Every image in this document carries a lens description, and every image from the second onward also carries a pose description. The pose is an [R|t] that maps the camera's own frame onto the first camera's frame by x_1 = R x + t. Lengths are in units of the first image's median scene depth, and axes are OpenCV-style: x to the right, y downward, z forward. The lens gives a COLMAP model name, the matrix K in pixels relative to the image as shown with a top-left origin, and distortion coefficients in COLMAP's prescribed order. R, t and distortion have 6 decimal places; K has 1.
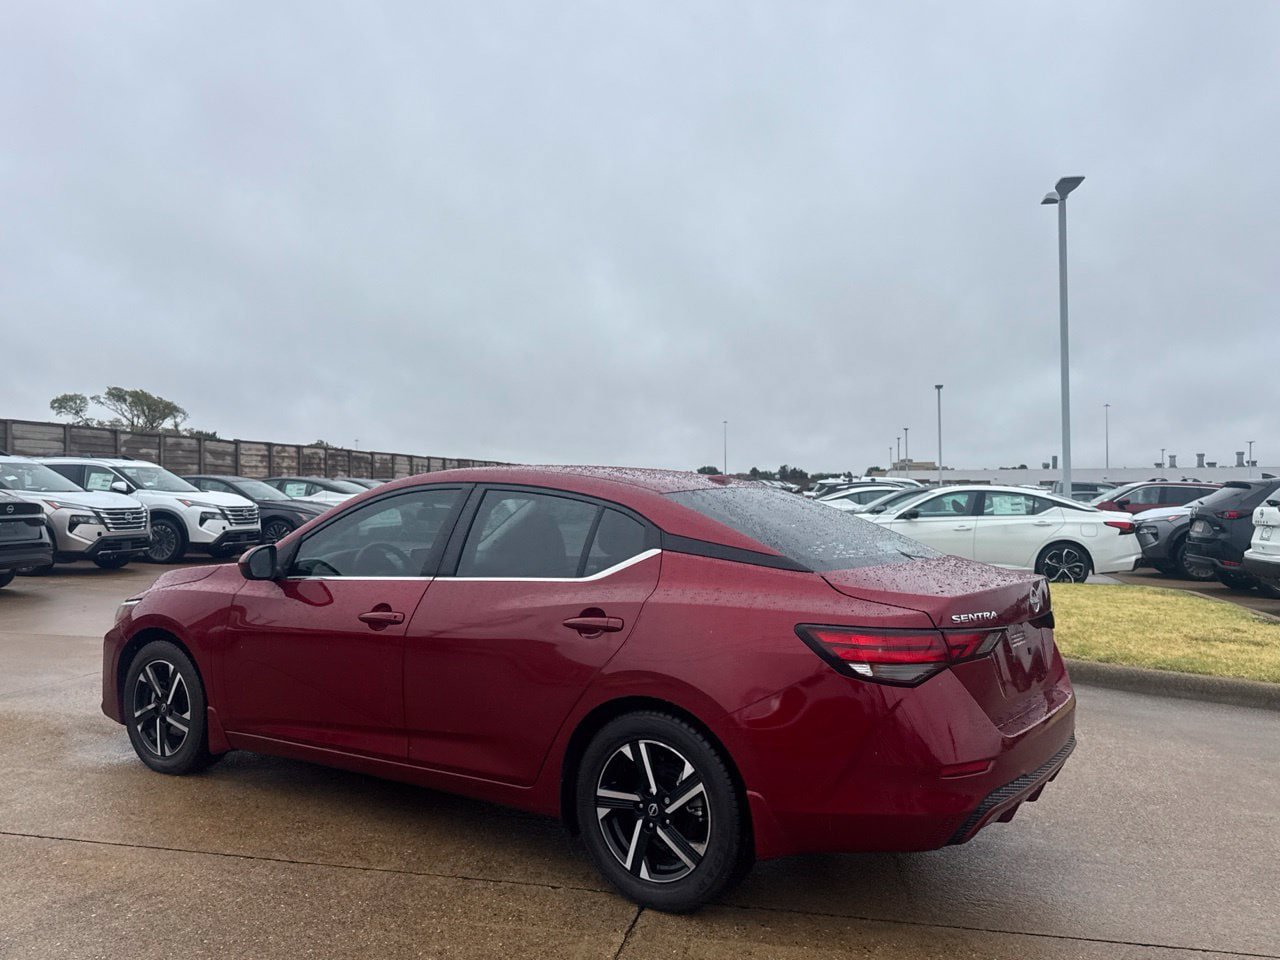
lens RADIAL K [[1050.4, 0, 633.4], [0, 1050.4, 471.9], [0, 0, 1]] dist [0.170926, -0.345360]
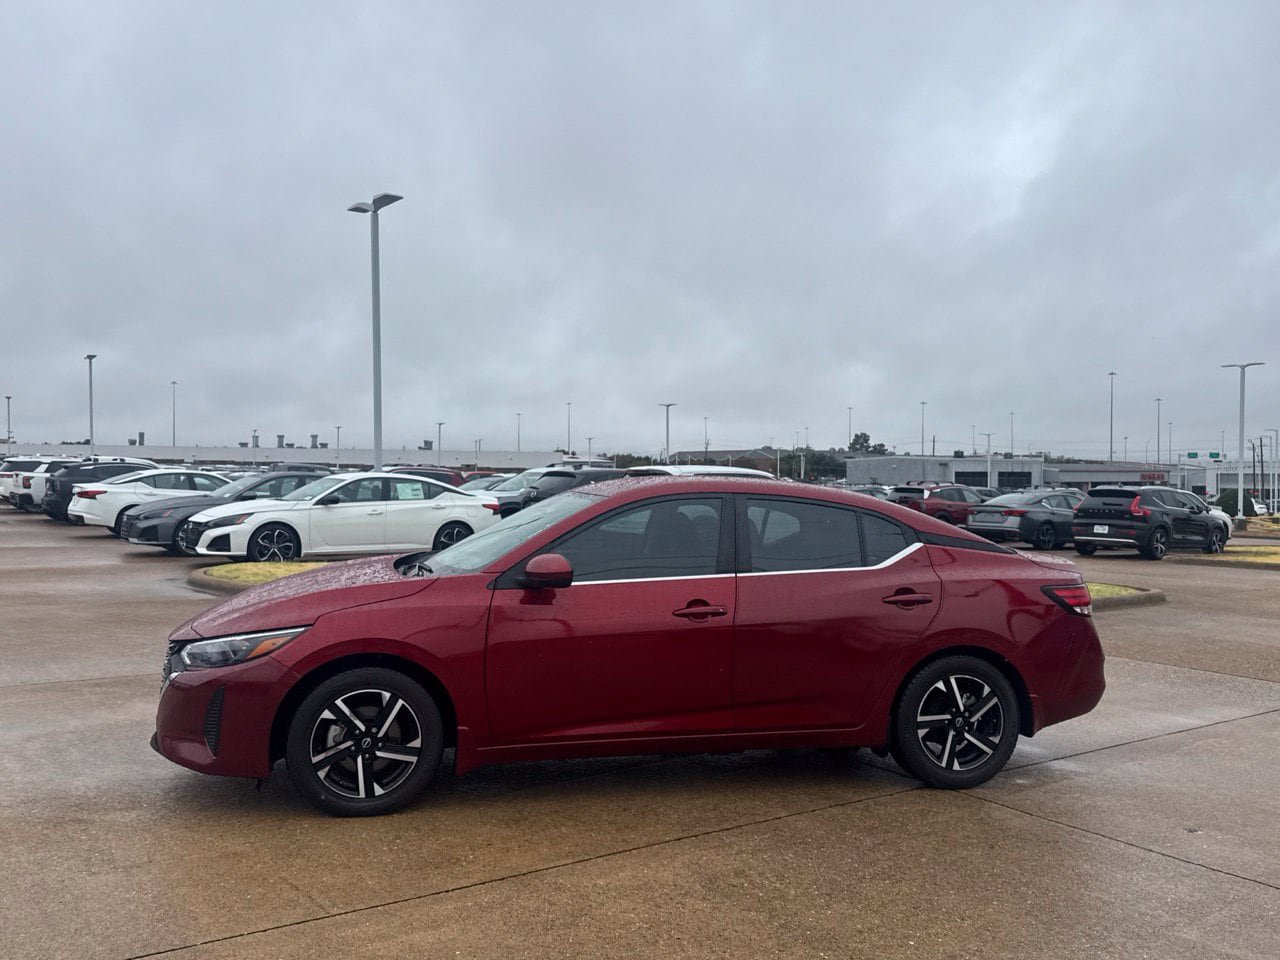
lens RADIAL K [[1050.4, 0, 633.4], [0, 1050.4, 471.9], [0, 0, 1]] dist [0.170926, -0.345360]
pose [[0.679150, 0.007682, 0.733960, -0.308897], [-0.023518, 0.999660, 0.011299, -0.006800], [-0.733623, -0.024935, 0.679099, 0.078550]]
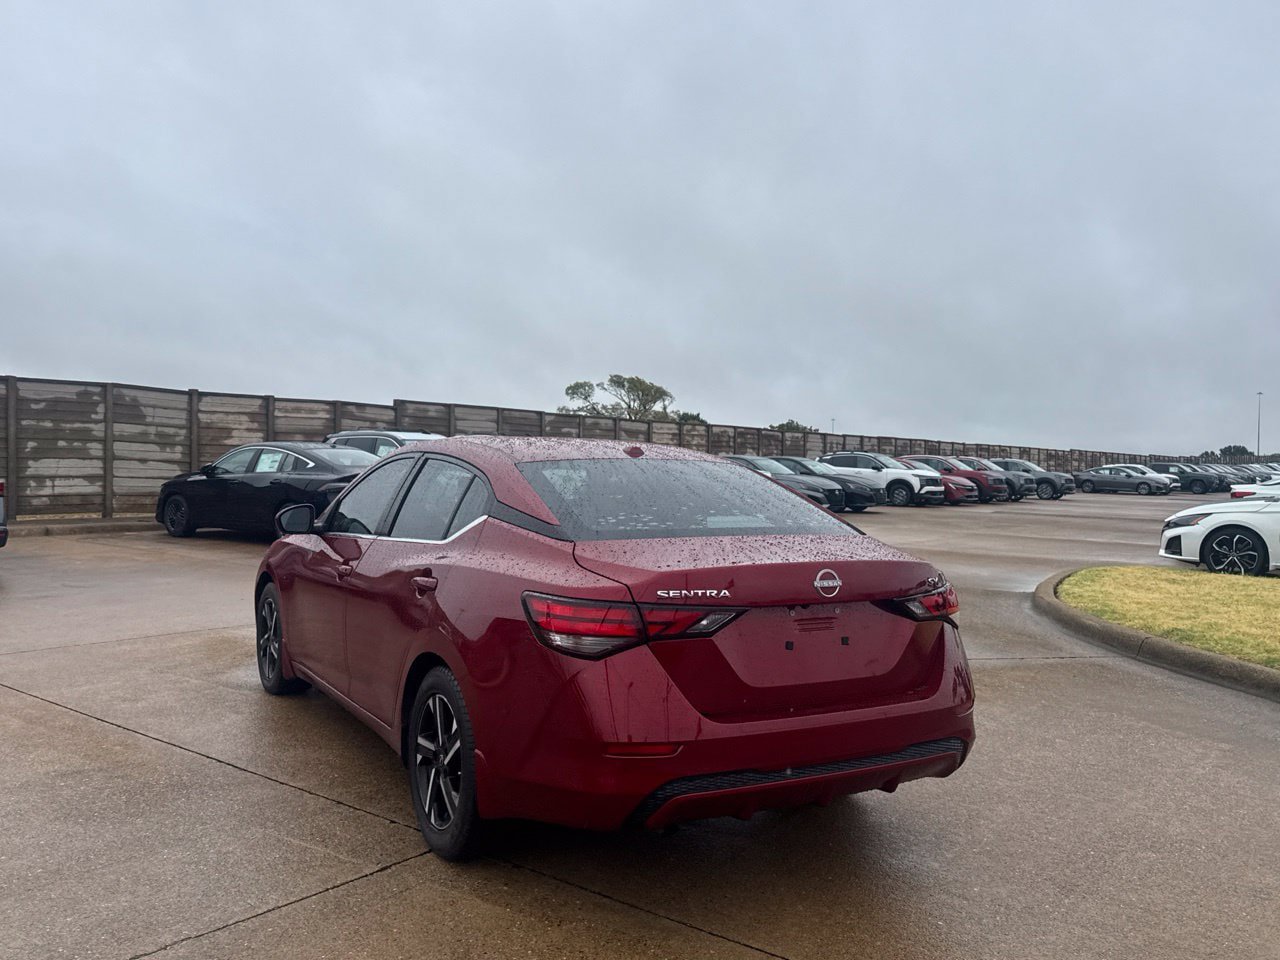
lens RADIAL K [[1049.6, 0, 634.7], [0, 1049.6, 481.8], [0, 0, 1]] dist [0.170909, -0.329390]
pose [[0.904819, 0.017253, -0.425446, 0.144840], [-0.004769, 0.999527, 0.030389, 0.001982], [0.425769, -0.025468, 0.904473, 0.030846]]
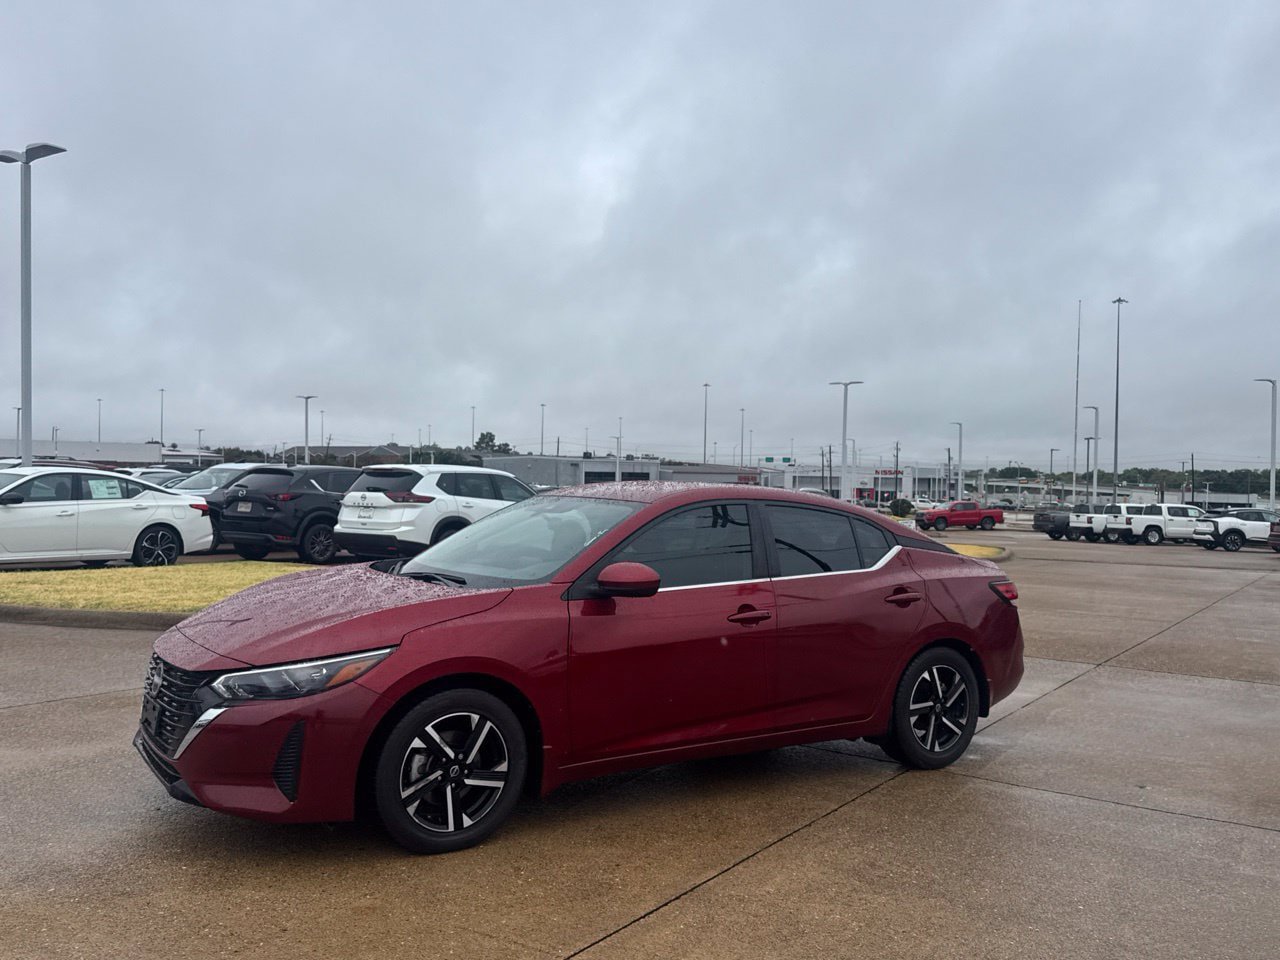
lens RADIAL K [[1049.6, 0, 634.7], [0, 1049.6, 481.8], [0, 0, 1]] dist [0.170909, -0.329390]
pose [[0.381848, 0.004610, 0.924214, -0.373630], [-0.039422, 0.999159, 0.011304, -0.005090], [-0.923384, -0.040751, 0.381708, 0.187520]]
